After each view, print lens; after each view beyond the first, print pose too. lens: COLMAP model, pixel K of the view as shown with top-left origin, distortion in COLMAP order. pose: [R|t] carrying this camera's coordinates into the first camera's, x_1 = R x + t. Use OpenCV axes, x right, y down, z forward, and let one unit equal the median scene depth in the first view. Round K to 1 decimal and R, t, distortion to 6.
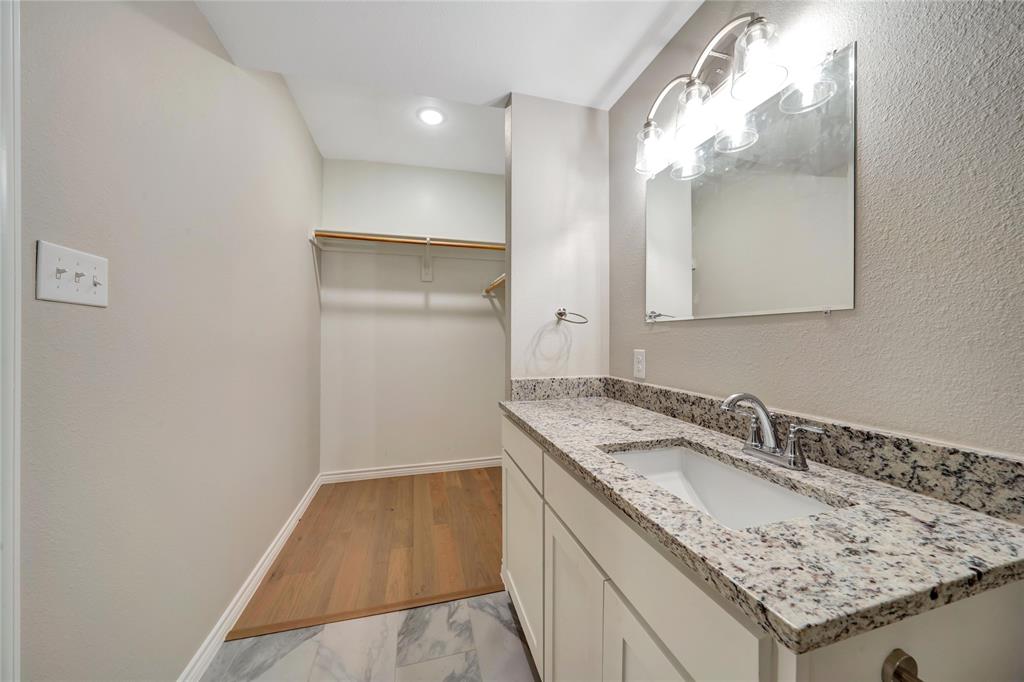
lens RADIAL K [[353.6, 0, 514.5], [0, 353.6, 338.3], [0, 0, 1]] dist [-0.013211, 0.000187]
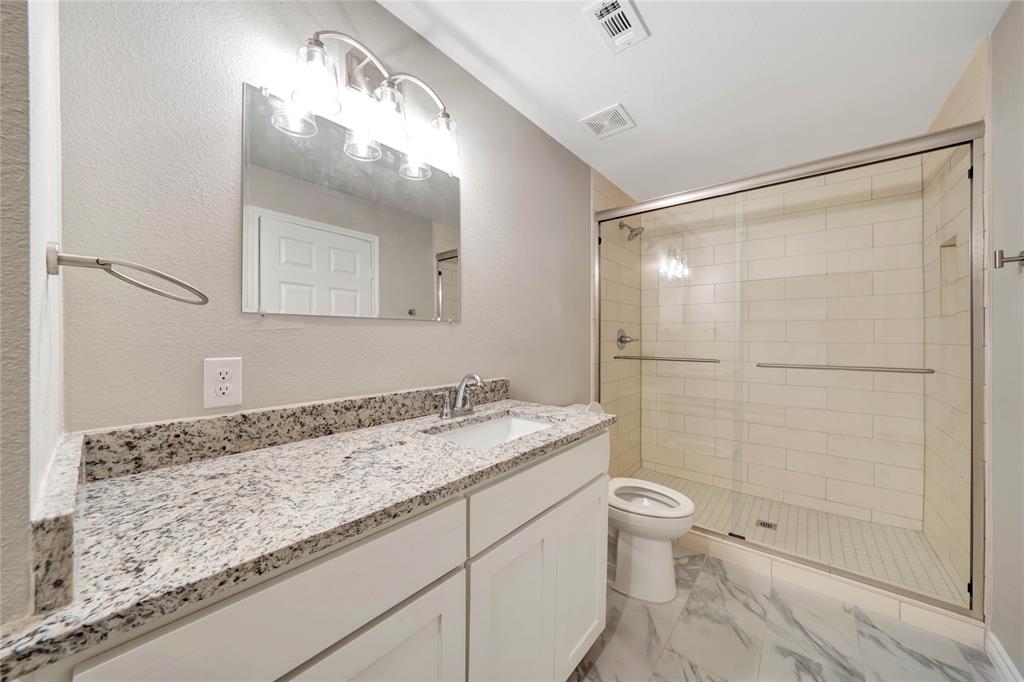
lens RADIAL K [[353.6, 0, 514.5], [0, 353.6, 338.3], [0, 0, 1]] dist [-0.013211, 0.000187]
pose [[-0.567037, -0.003144, 0.823686, -0.526984], [-0.000879, 0.999994, 0.003212, -0.003209], [-0.823692, 0.001097, -0.567037, 1.255332]]
